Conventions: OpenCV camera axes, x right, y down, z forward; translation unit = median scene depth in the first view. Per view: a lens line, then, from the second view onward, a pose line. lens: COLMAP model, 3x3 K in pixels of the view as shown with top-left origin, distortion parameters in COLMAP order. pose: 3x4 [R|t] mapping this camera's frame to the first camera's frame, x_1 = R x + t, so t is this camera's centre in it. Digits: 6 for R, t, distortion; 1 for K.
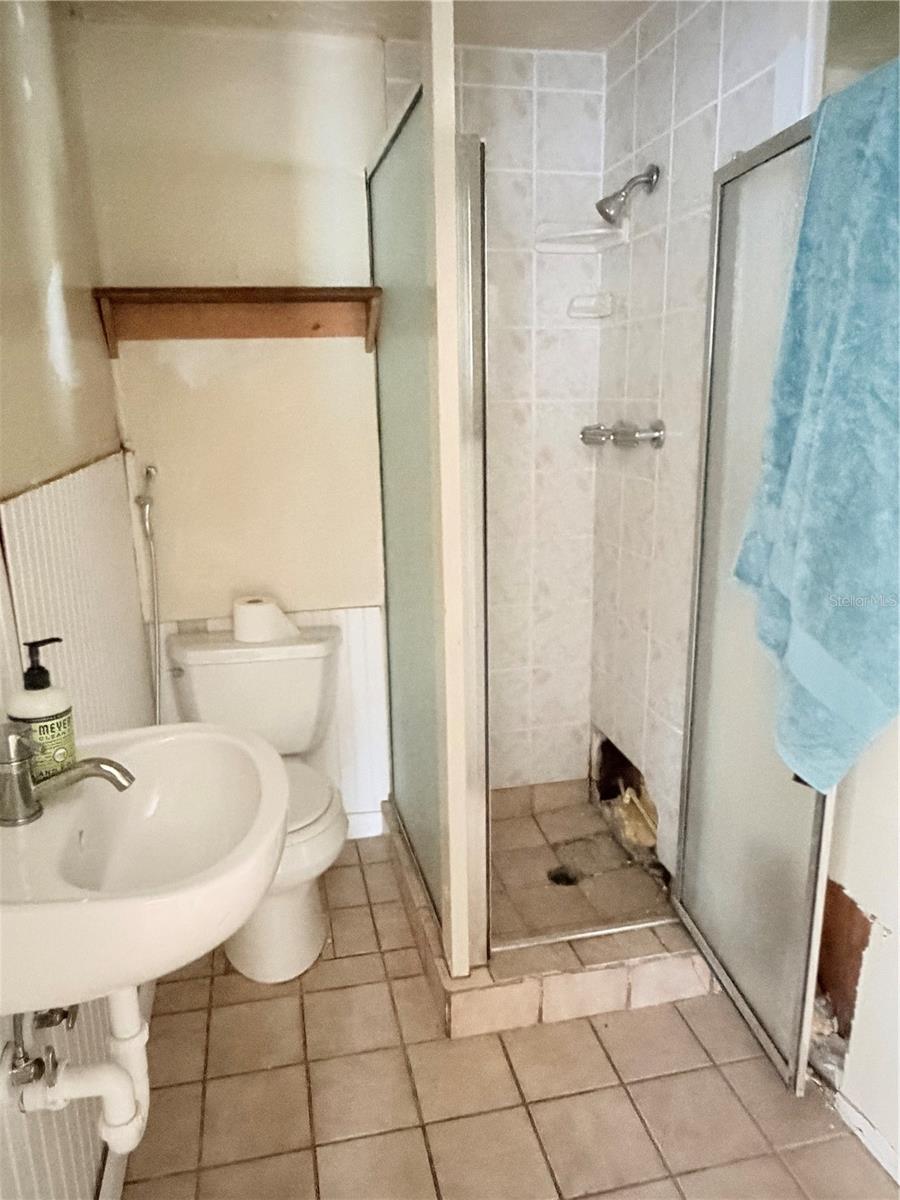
lens RADIAL K [[823.6, 0, 439.1], [0, 823.6, 595.6], [0, 0, 1]] dist [0.004064, -0.003160]
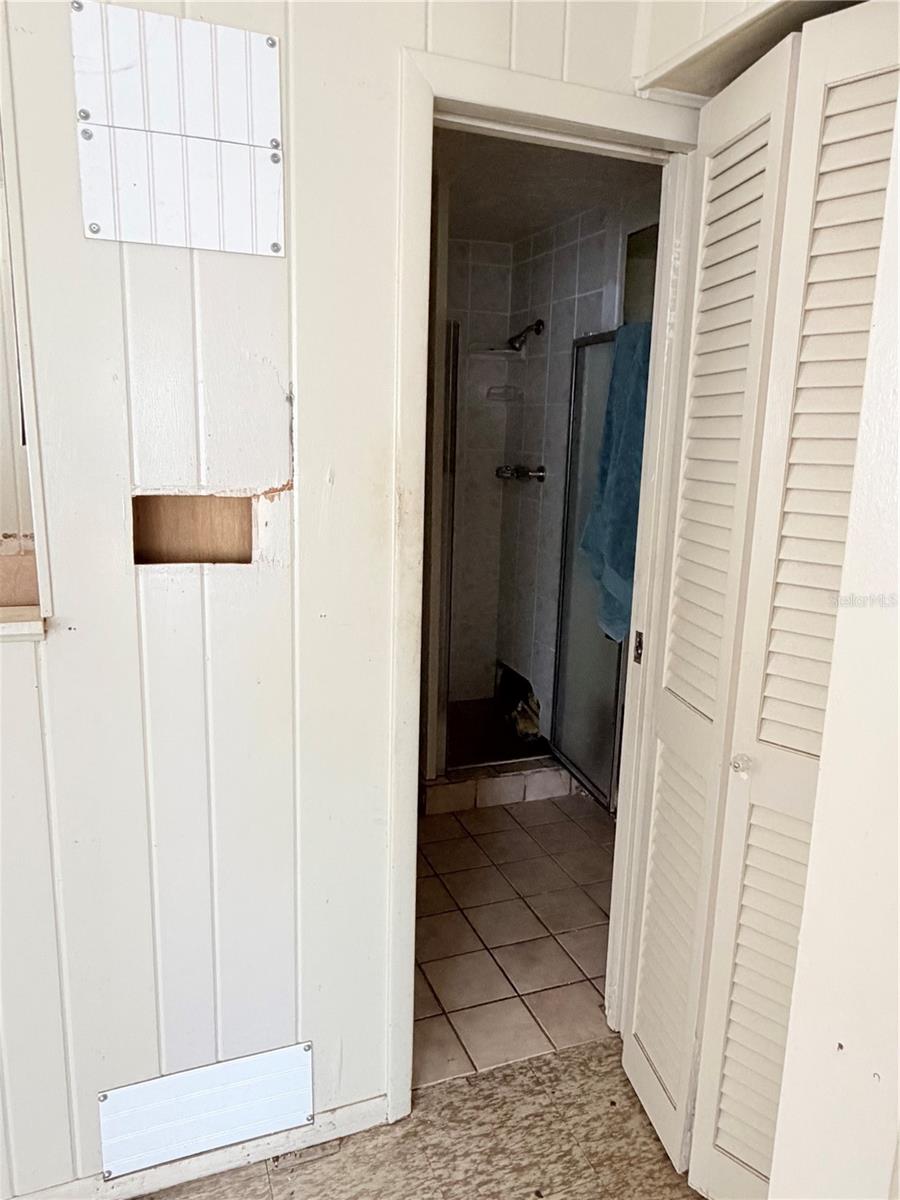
lens RADIAL K [[823.6, 0, 450.7], [0, 823.6, 598.1], [0, 0, 1]] dist [0.004064, -0.003160]
pose [[0.986562, 0.014318, 0.162759, -0.211123], [-0.008967, 0.999396, -0.033563, 0.130245], [-0.163141, 0.031653, 0.986095, -0.697656]]
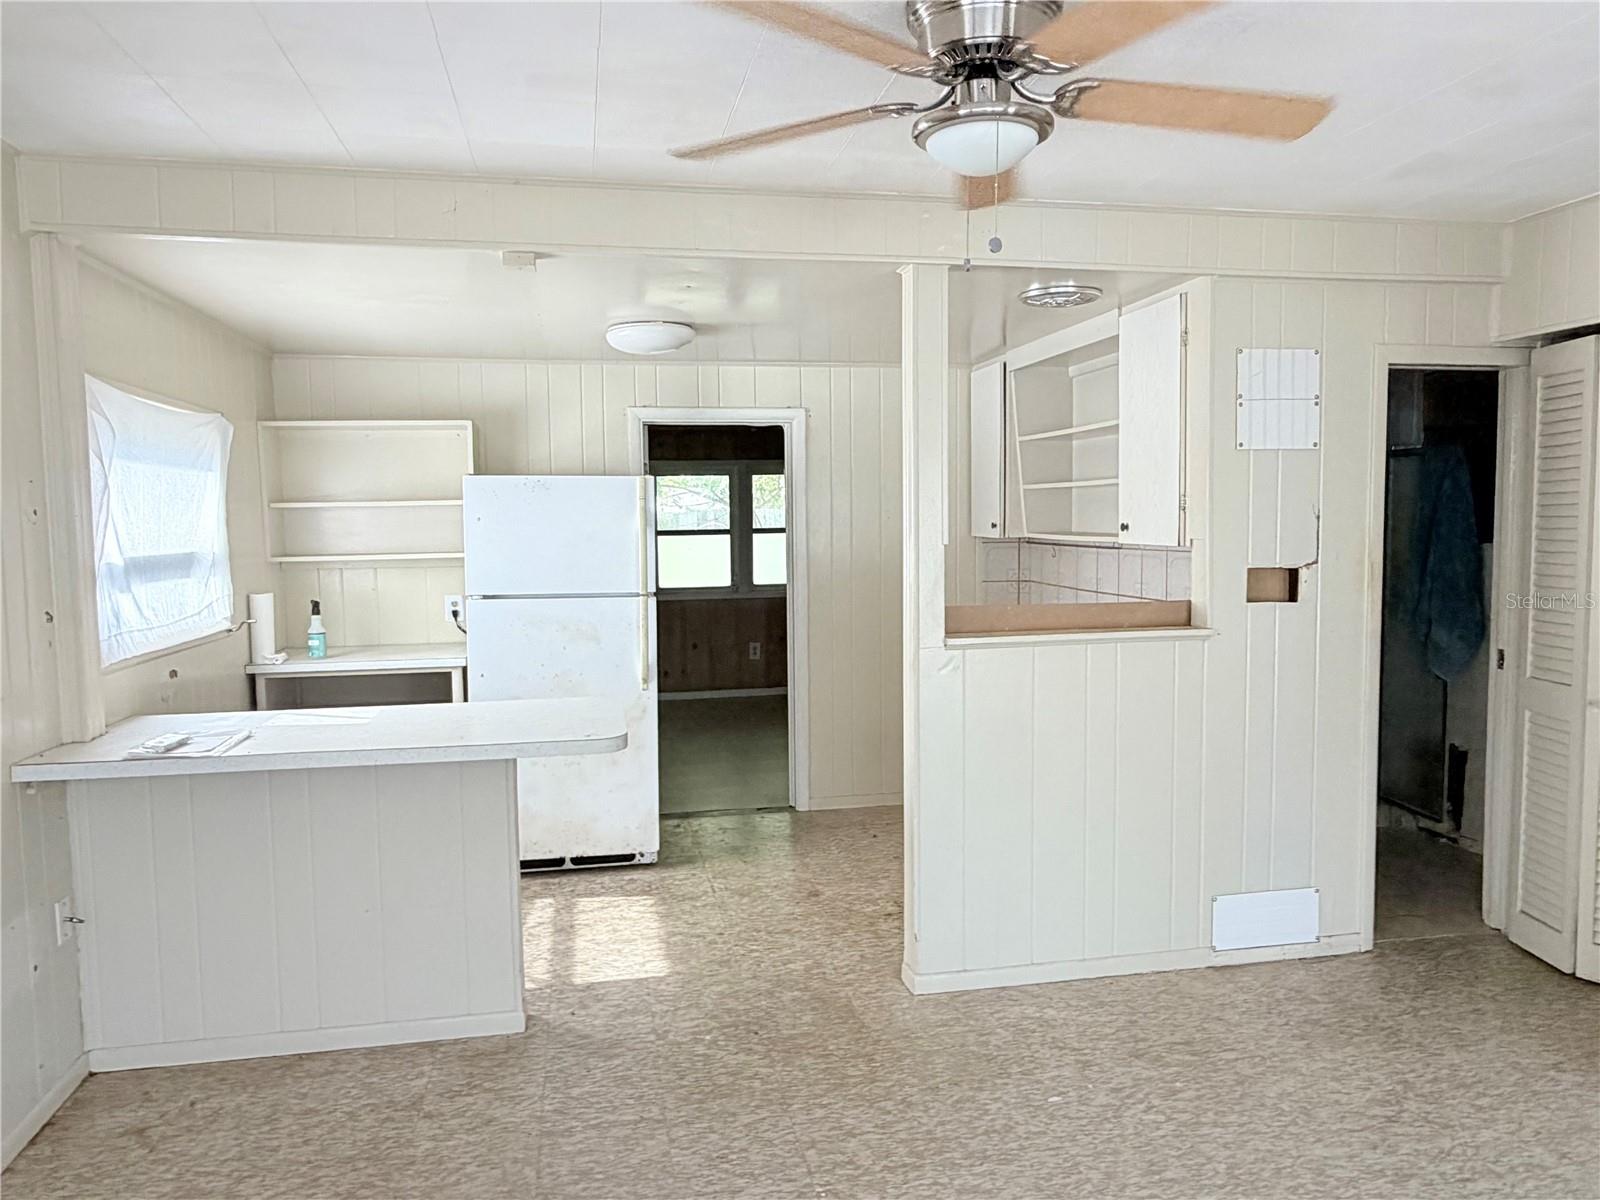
lens RADIAL K [[1098.2, 0, 806.6], [0, 1098.2, 601.4], [0, 0, 1]] dist [0.004064, -0.003160]
pose [[0.999701, 0.008526, -0.022937, -1.502862], [-0.012063, 0.987235, -0.158812, 0.513603], [0.021290, 0.159042, 0.987042, -2.391872]]
